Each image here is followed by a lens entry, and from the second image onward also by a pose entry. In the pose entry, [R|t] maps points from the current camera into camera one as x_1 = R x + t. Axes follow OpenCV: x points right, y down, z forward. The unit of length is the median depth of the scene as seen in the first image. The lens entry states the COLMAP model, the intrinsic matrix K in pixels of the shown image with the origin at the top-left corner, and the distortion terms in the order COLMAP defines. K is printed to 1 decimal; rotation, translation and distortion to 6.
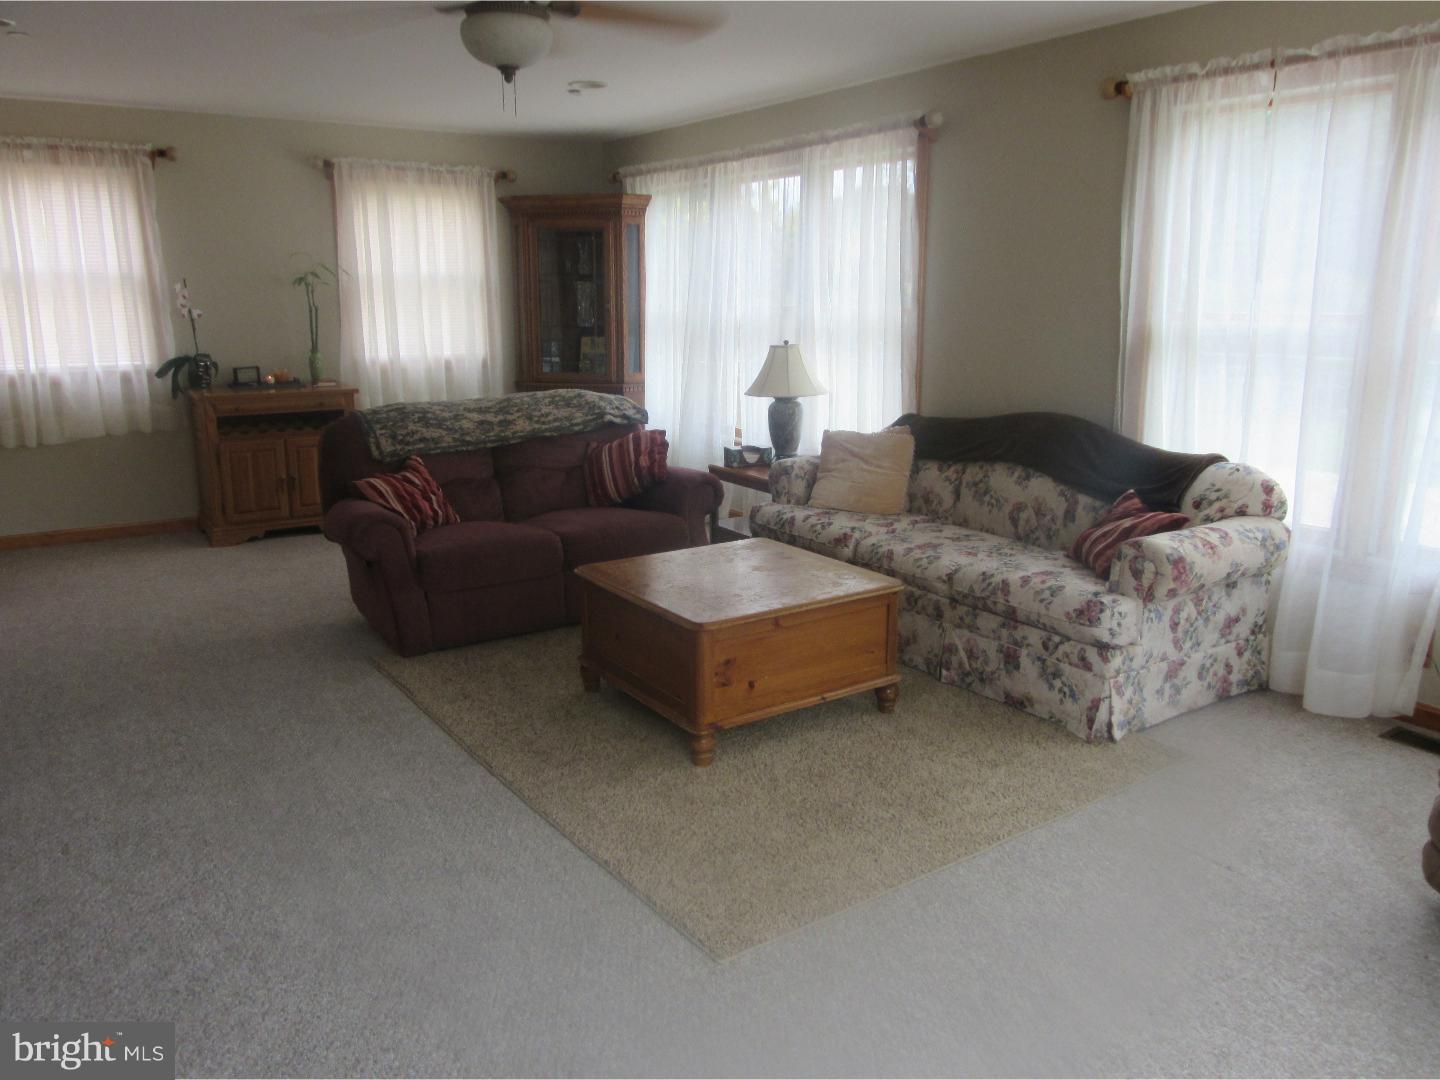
lens RADIAL K [[1061.0, 0, 720.0], [0, 1061.0, 540.0], [0, 0, 1]] dist [-0.053997, -0.004428]
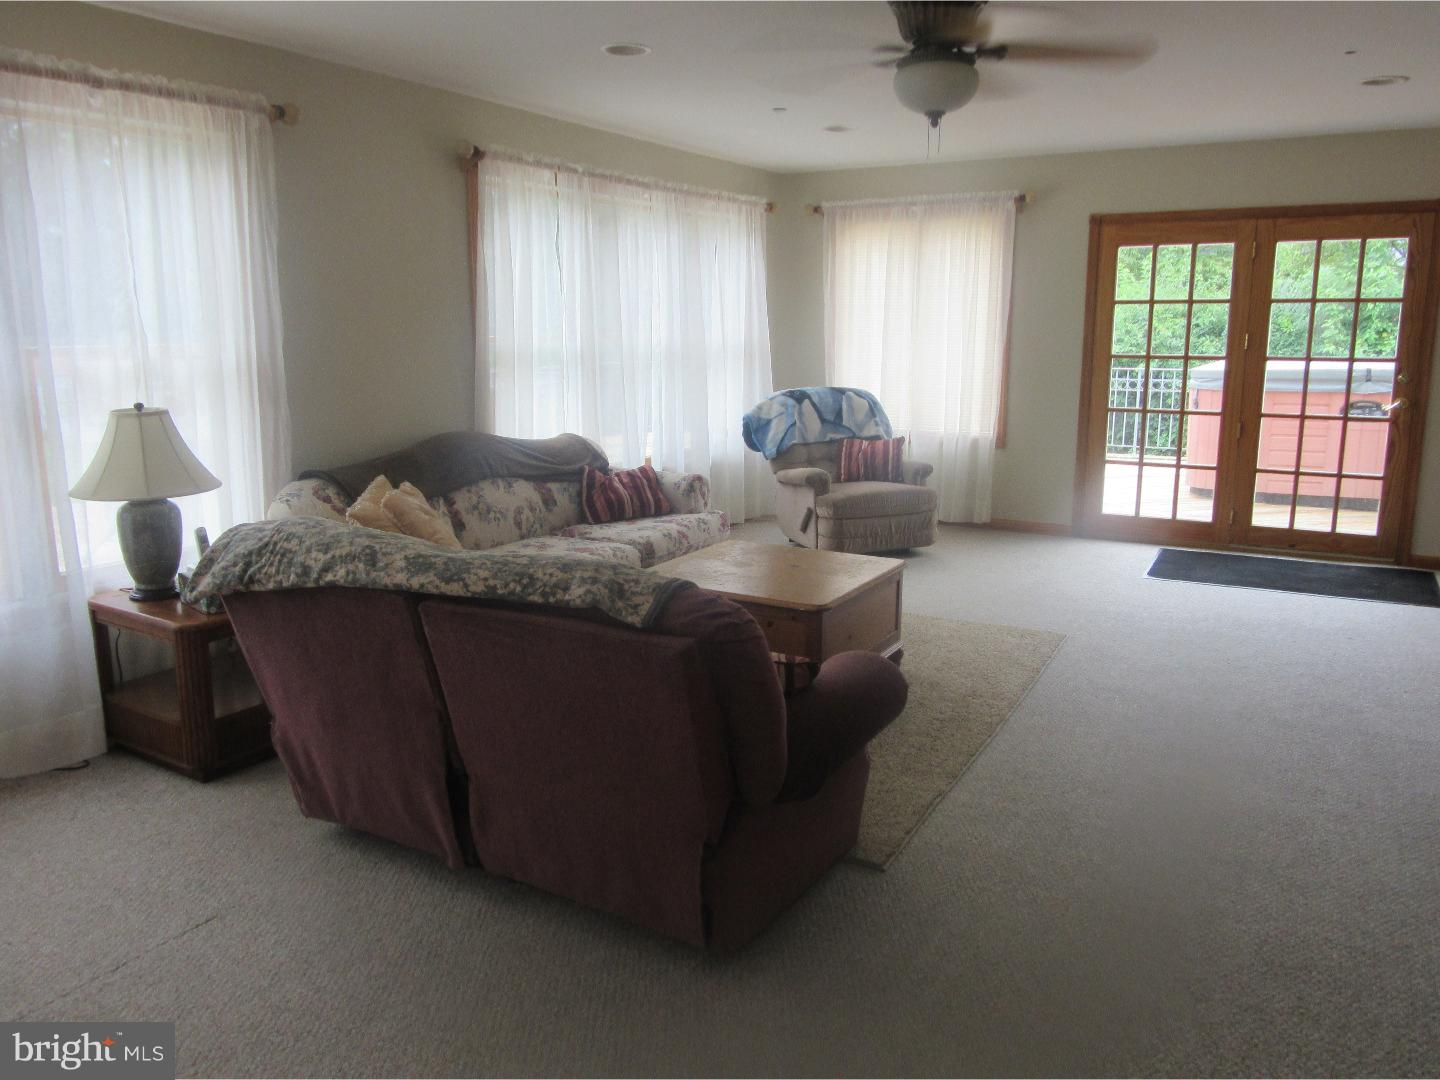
lens RADIAL K [[1061.0, 0, 720.0], [0, 1061.0, 540.0], [0, 0, 1]] dist [-0.053997, -0.004428]
pose [[-0.428850, -0.176545, 0.885957, -0.816046], [0.202392, 0.937012, 0.284688, -0.280226], [-0.880412, 0.301399, -0.366106, 1.230235]]
